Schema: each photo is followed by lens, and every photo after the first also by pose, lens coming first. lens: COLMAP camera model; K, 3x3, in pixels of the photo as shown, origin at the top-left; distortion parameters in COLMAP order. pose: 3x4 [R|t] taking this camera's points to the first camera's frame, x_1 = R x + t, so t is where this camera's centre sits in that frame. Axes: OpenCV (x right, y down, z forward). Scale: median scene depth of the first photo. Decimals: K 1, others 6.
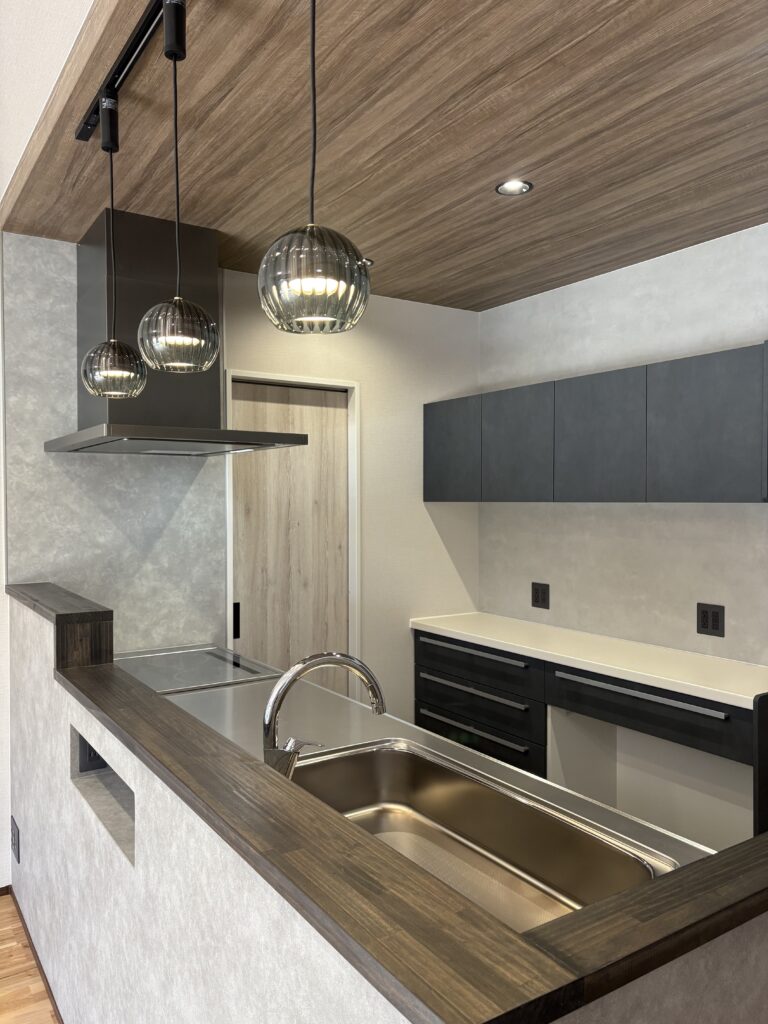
lens RADIAL K [[774.9, 0, 384.0], [0, 774.9, 512.0], [0, 0, 1]] dist [0.049260, -0.002274]
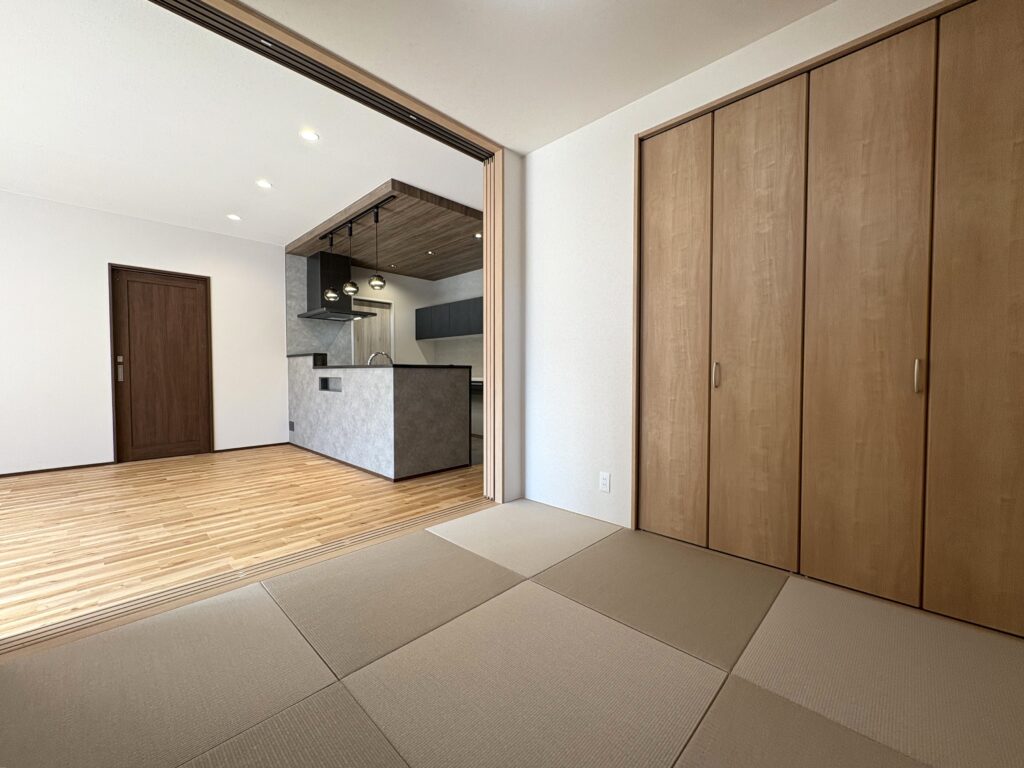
lens RADIAL K [[413.1, 0, 512.0], [0, 413.1, 384.0], [0, 0, 1]] dist [-0.001369, -0.000035]
pose [[0.977416, -0.003599, 0.211295, 0.104772], [0.000960, 0.999920, 0.012591, 0.194176], [-0.211324, -0.012103, 0.977341, -0.984732]]
